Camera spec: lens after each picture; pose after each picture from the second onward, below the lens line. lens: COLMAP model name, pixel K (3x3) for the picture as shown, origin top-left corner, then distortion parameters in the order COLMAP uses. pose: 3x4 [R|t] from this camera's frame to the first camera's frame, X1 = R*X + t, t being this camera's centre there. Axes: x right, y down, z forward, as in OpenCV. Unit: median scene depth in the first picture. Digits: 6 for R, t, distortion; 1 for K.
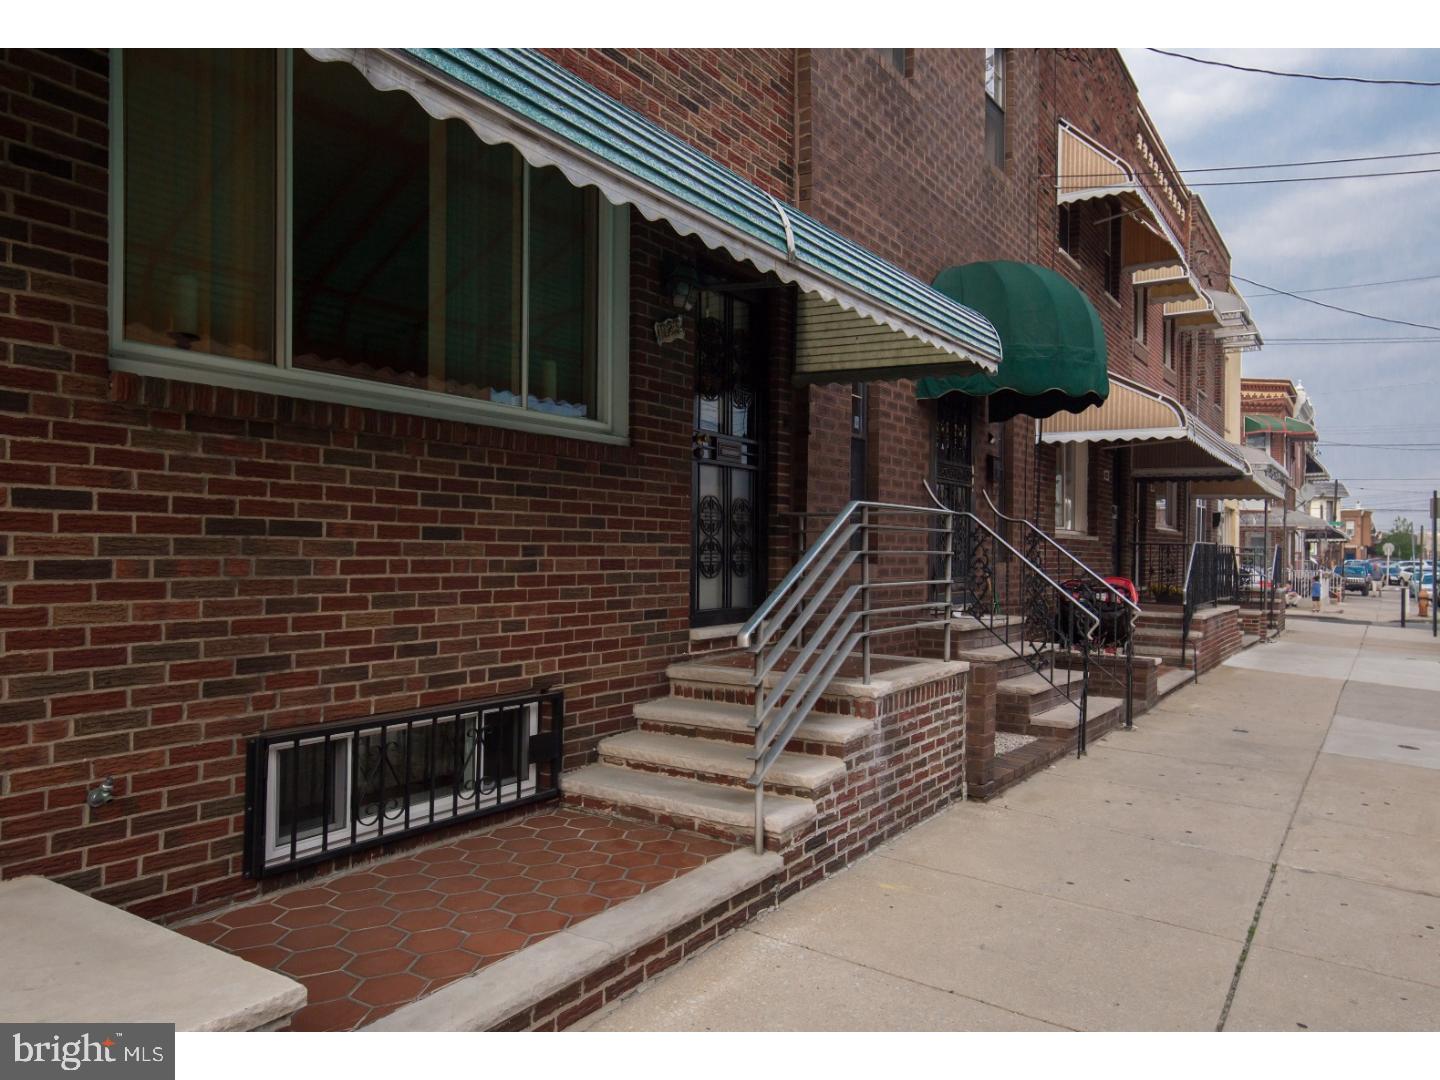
lens RADIAL K [[1313.0, 0, 720.0], [0, 1313.0, 540.0], [0, 0, 1]] dist [0.006298, 0.000574]
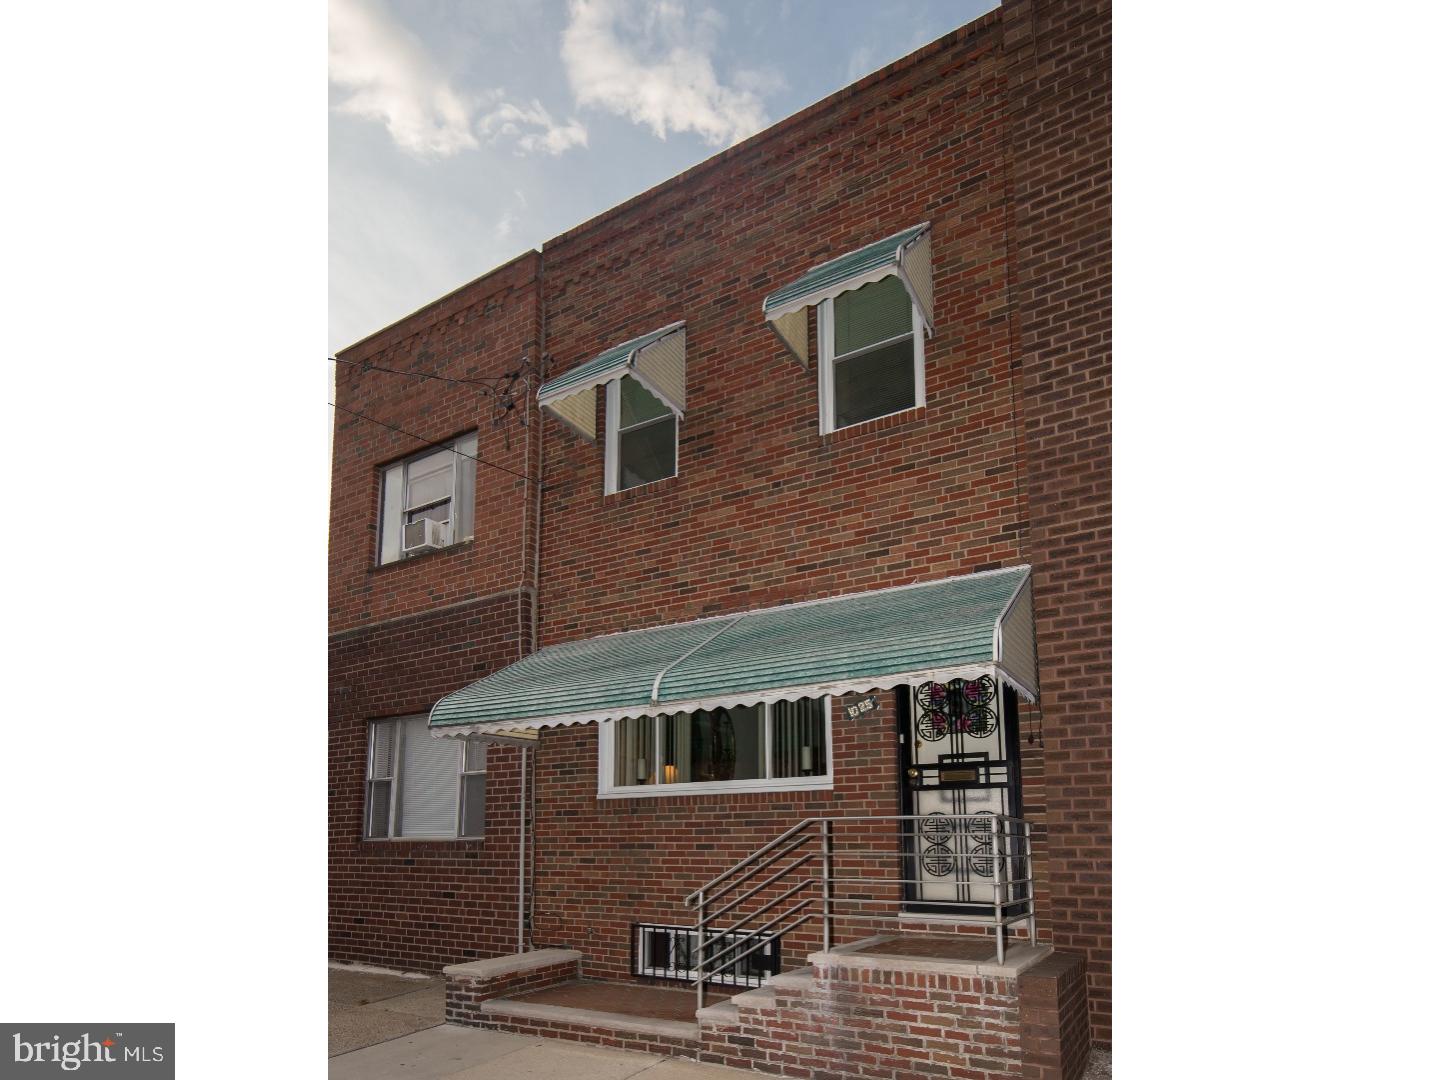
lens RADIAL K [[1313.0, 0, 720.0], [0, 1313.0, 540.0], [0, 0, 1]] dist [0.006298, 0.000574]
pose [[-0.314380, -0.222570, -0.922837, 2.073785], [0.007749, 0.971492, -0.236944, 0.018655], [0.949266, -0.081642, -0.303693, 1.844537]]
